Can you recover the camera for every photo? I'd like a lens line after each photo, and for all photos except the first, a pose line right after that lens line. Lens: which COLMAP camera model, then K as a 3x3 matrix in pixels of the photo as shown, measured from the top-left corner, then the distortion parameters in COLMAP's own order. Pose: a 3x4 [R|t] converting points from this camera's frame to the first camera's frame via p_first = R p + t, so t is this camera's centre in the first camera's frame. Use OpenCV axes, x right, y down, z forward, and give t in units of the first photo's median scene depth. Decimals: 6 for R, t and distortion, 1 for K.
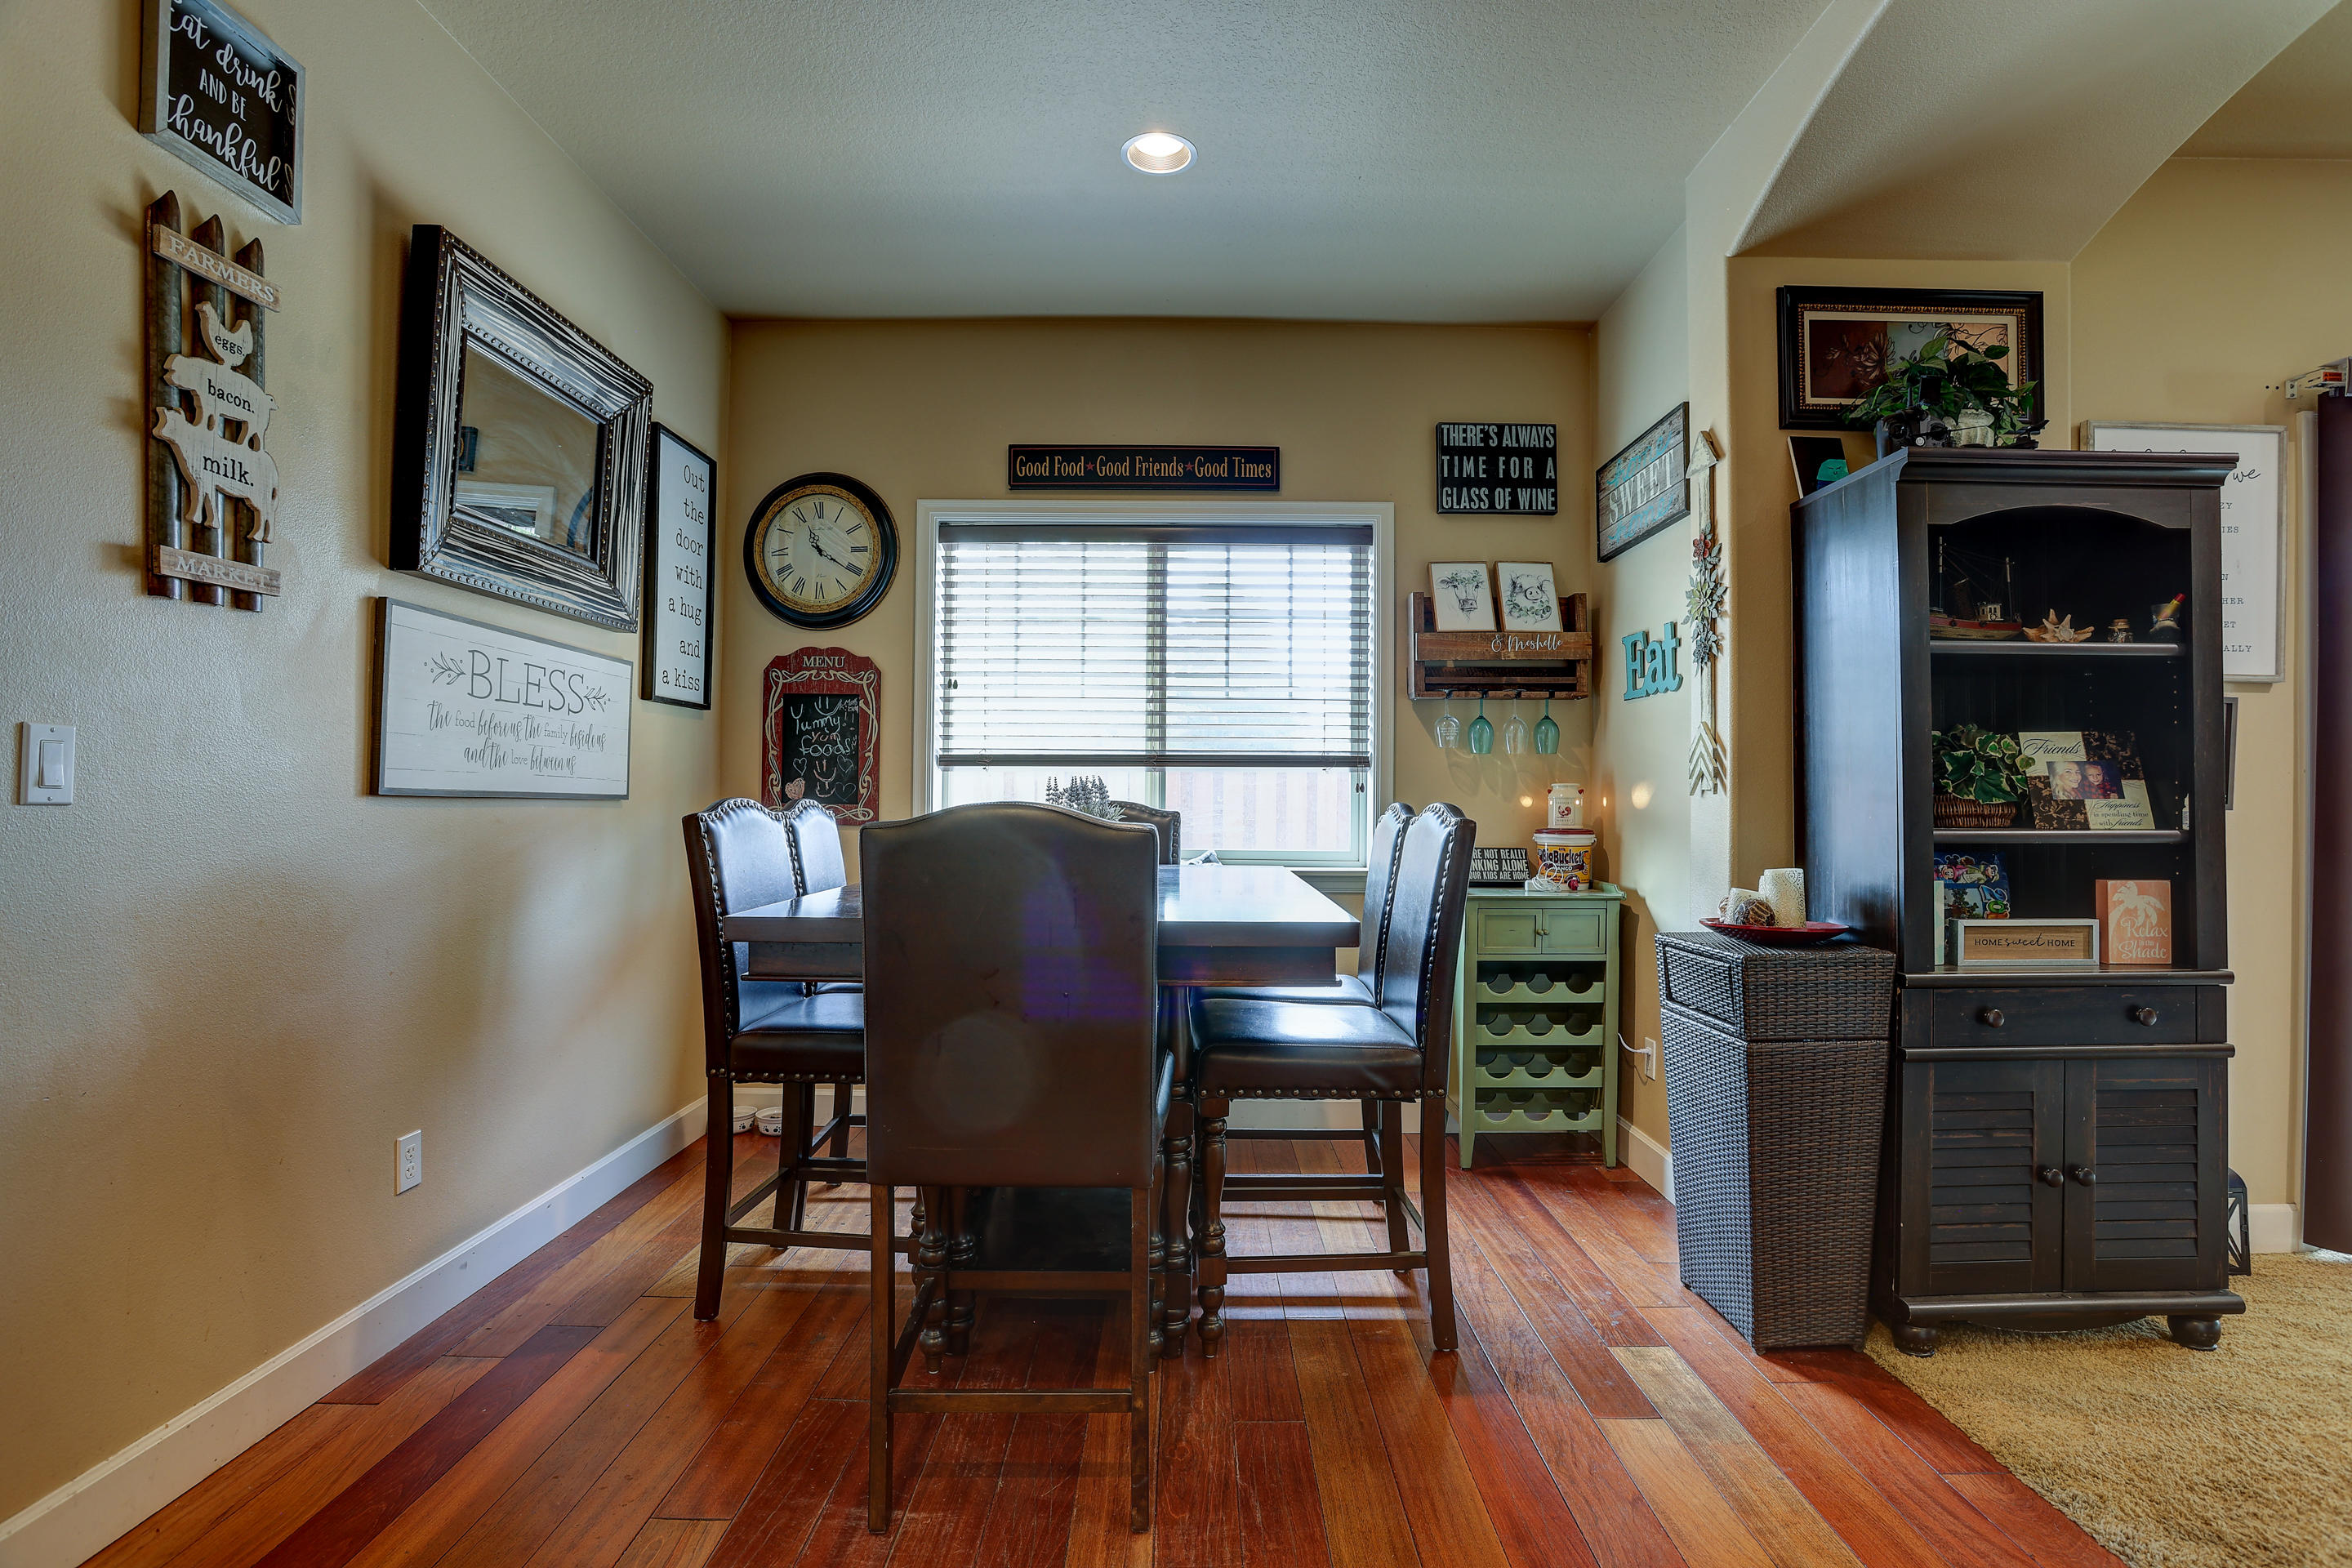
lens RADIAL K [[1153.2, 0, 1176.0], [0, 1153.2, 784.0], [0, 0, 1]] dist [-0.072304, 0.031909]
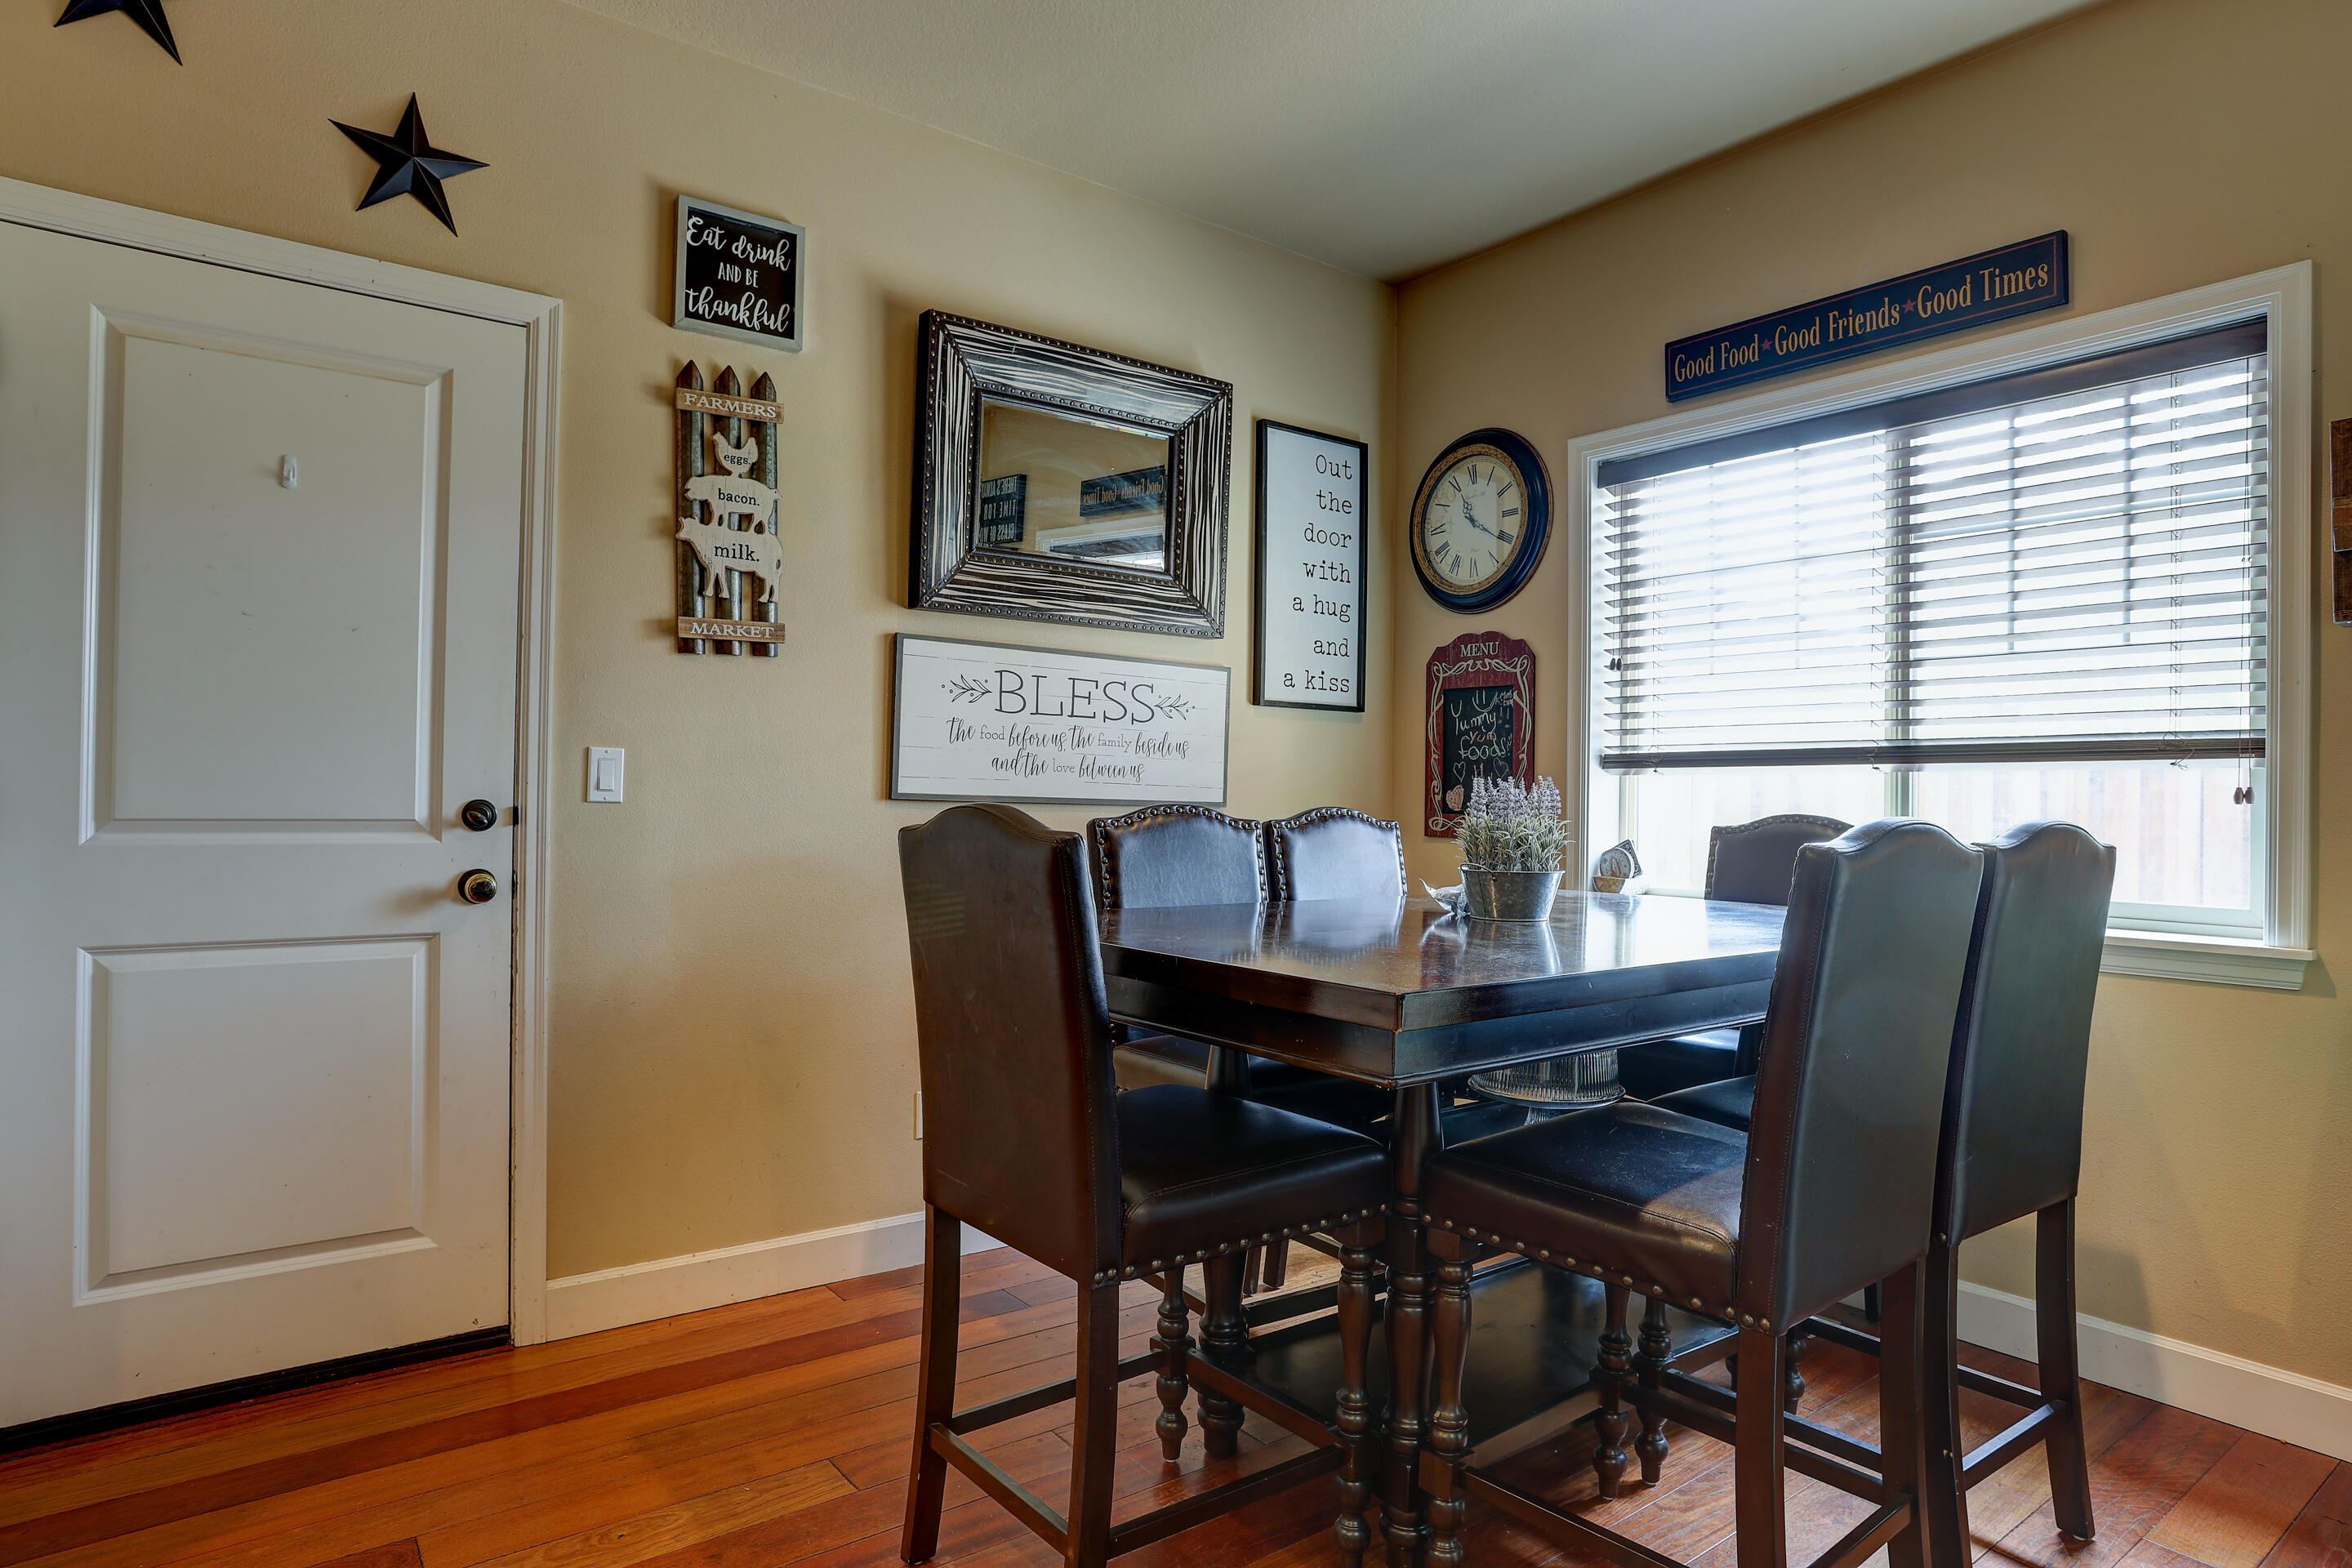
lens RADIAL K [[1343.6, 0, 1176.0], [0, 1343.6, 784.0], [0, 0, 1]] dist [-0.071209, 0.059164]
pose [[0.615477, -0.008391, -0.788110, 0.476838], [-0.000654, 0.999938, -0.011158, 0.007663], [0.788155, 0.007383, 0.615433, 0.285109]]
